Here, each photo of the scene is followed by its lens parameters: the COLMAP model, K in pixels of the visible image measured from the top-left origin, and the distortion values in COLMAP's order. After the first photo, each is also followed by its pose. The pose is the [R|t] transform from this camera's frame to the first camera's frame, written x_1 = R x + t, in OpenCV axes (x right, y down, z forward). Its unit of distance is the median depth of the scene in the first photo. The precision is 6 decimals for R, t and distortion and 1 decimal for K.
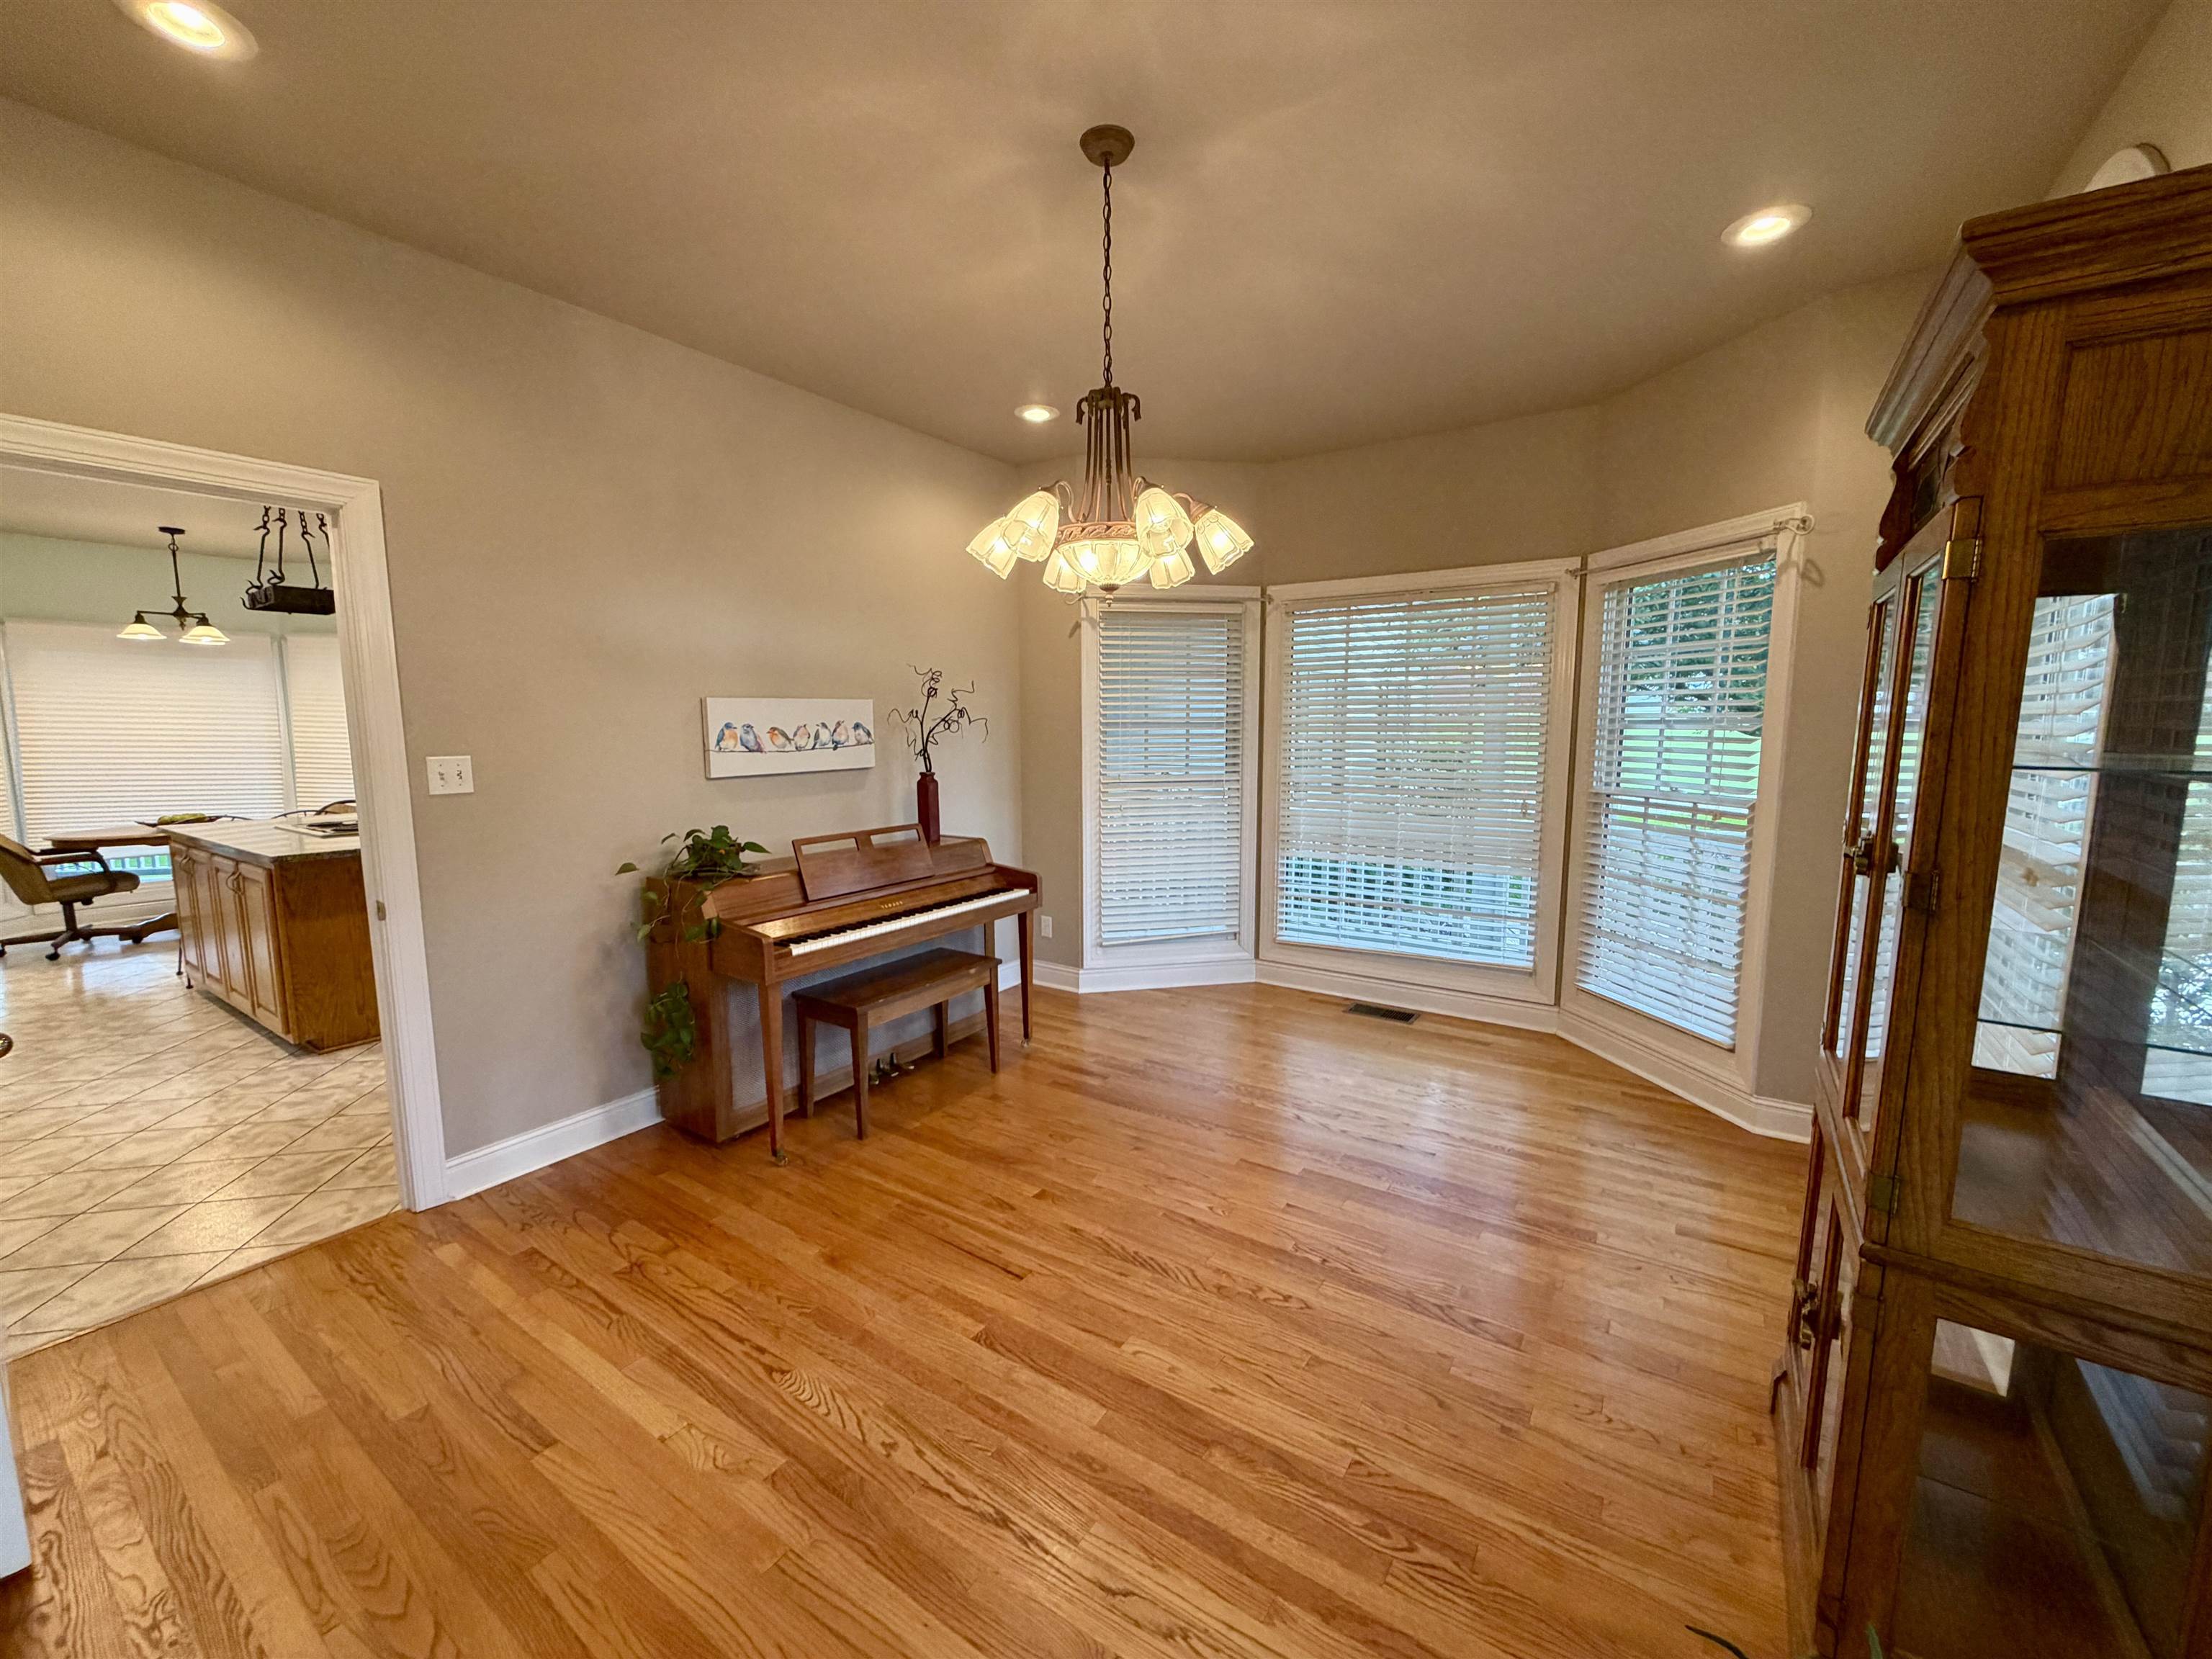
lens RADIAL K [[885.8, 0, 1104.8], [0, 885.8, 830.6], [0, 0, 1]] dist [0.004032, 0.000393]
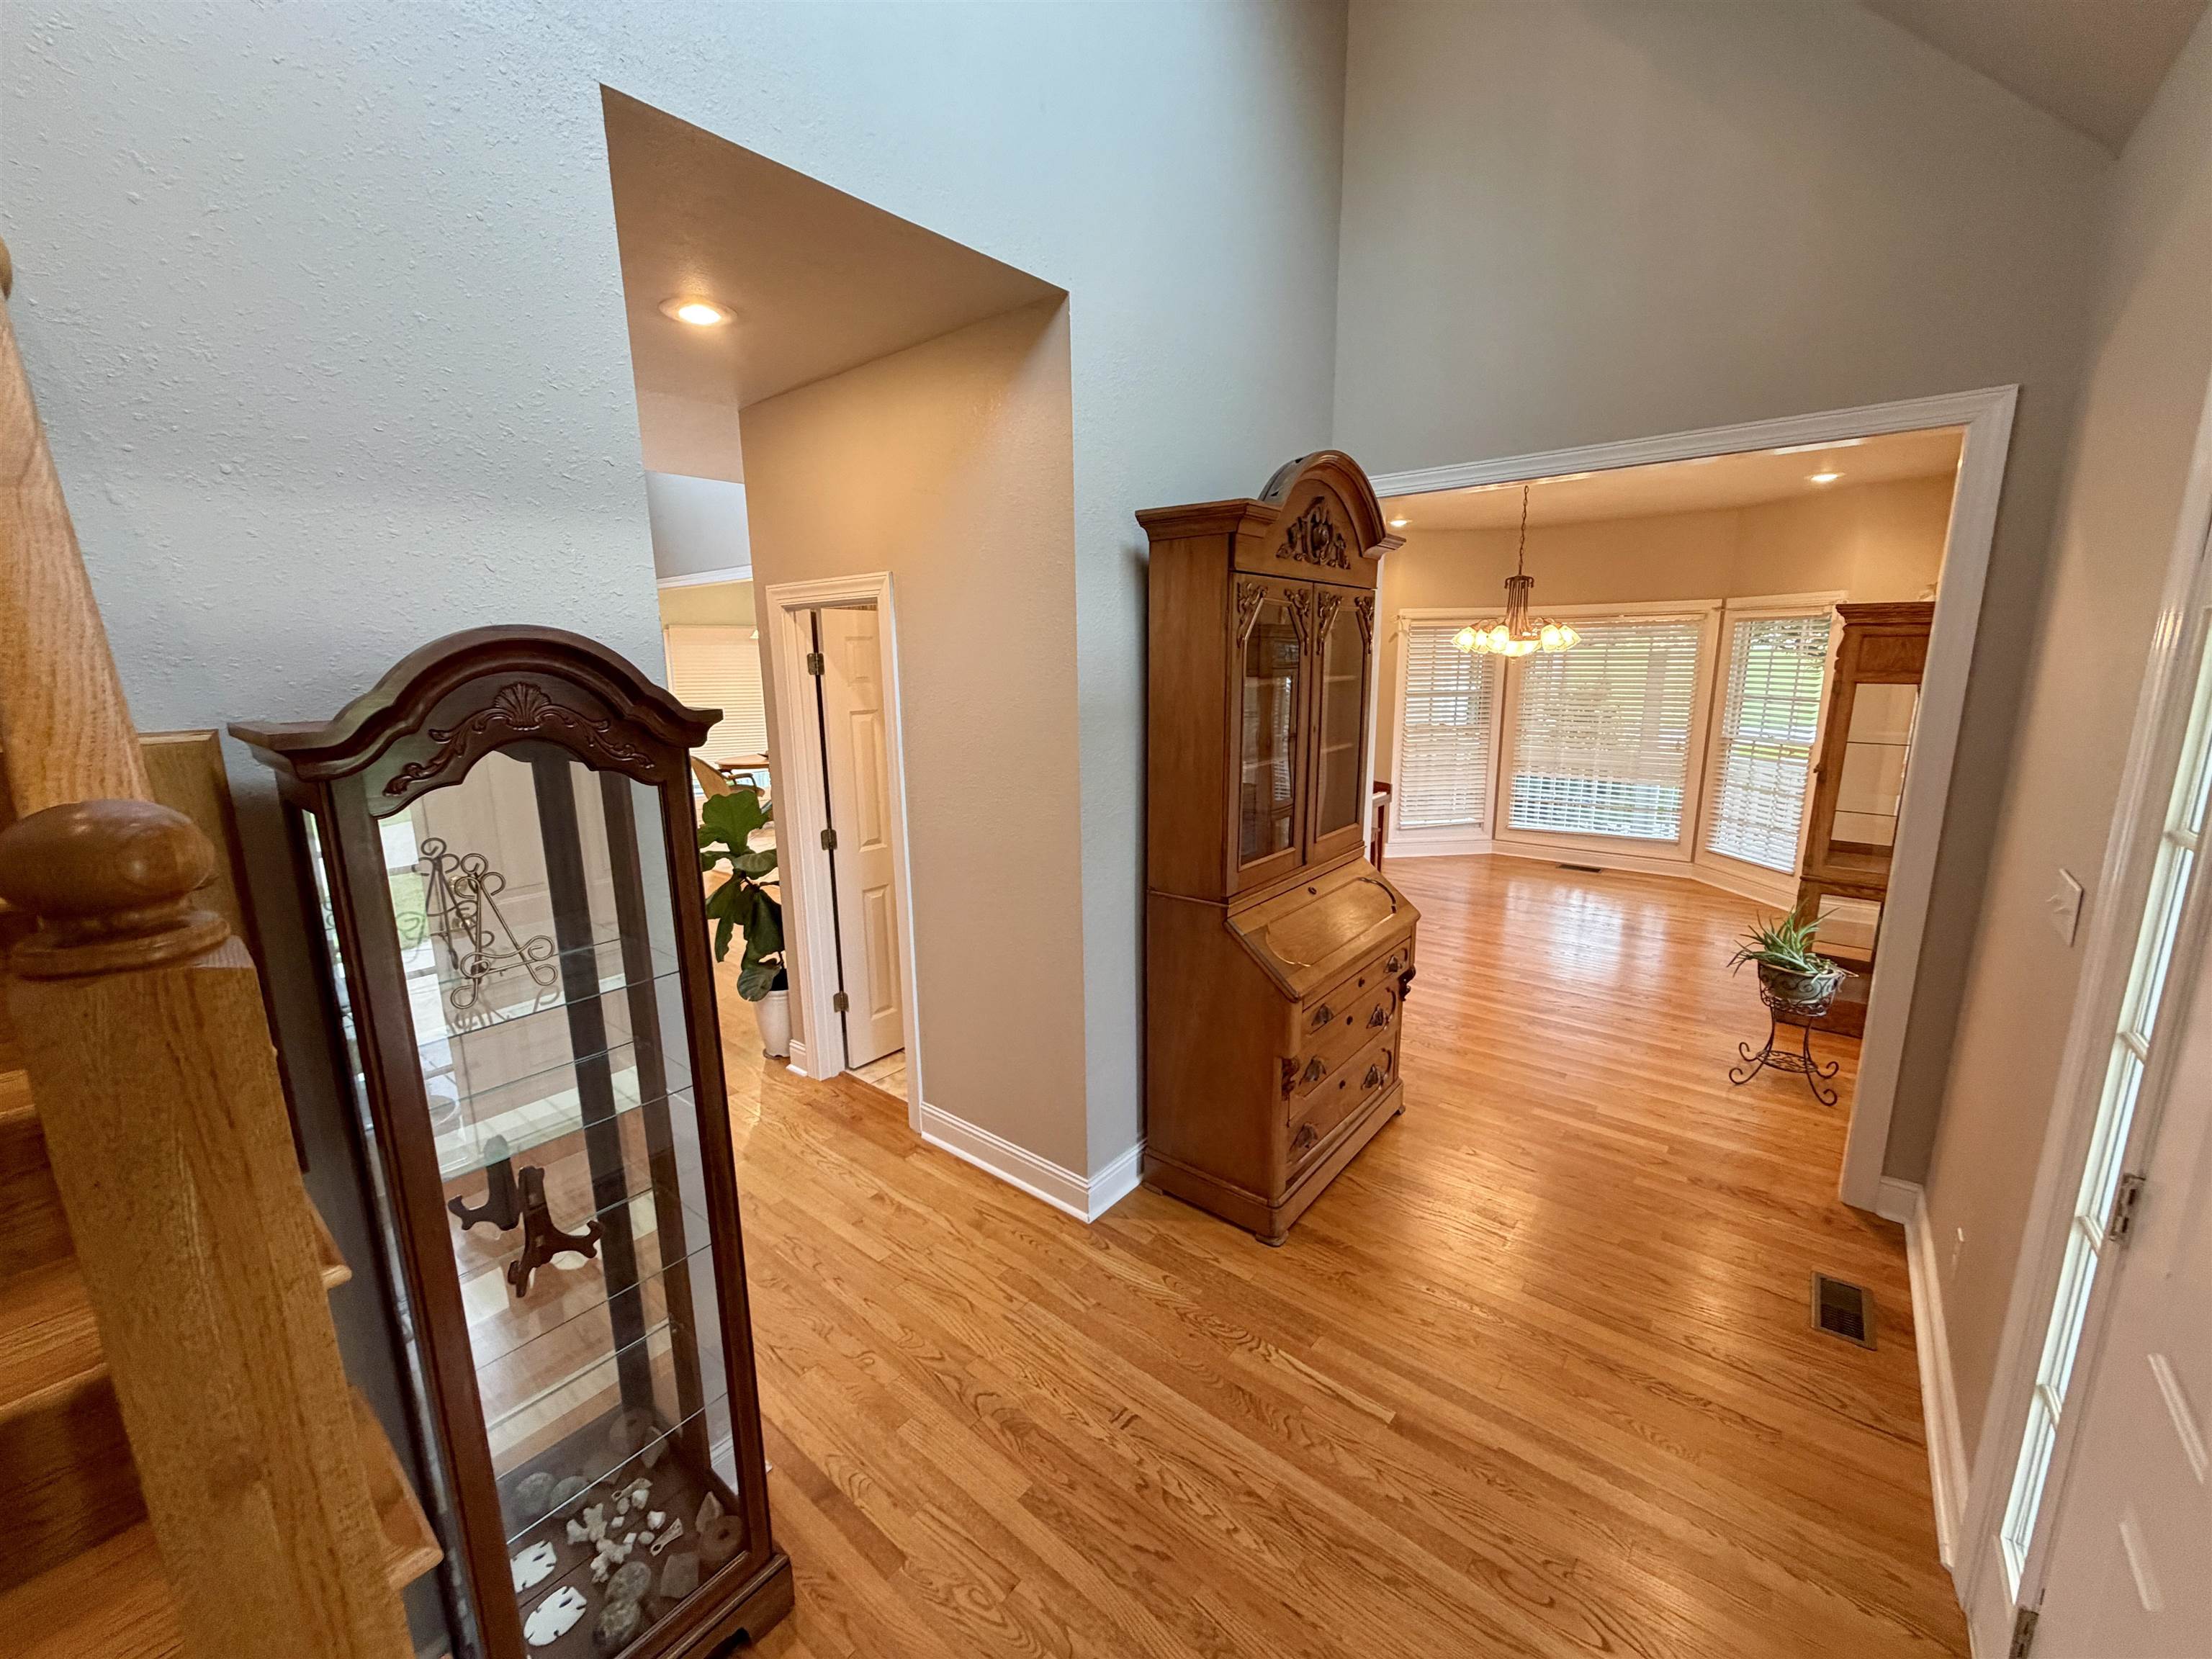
lens RADIAL K [[885.8, 0, 1096.1], [0, 885.8, 832.9], [0, 0, 1]] dist [0.004032, 0.000393]
pose [[0.995024, 0.008750, -0.099255, -0.754858], [-0.000805, 0.996810, 0.079803, 0.007770], [0.099637, -0.079326, 0.991857, -1.314598]]
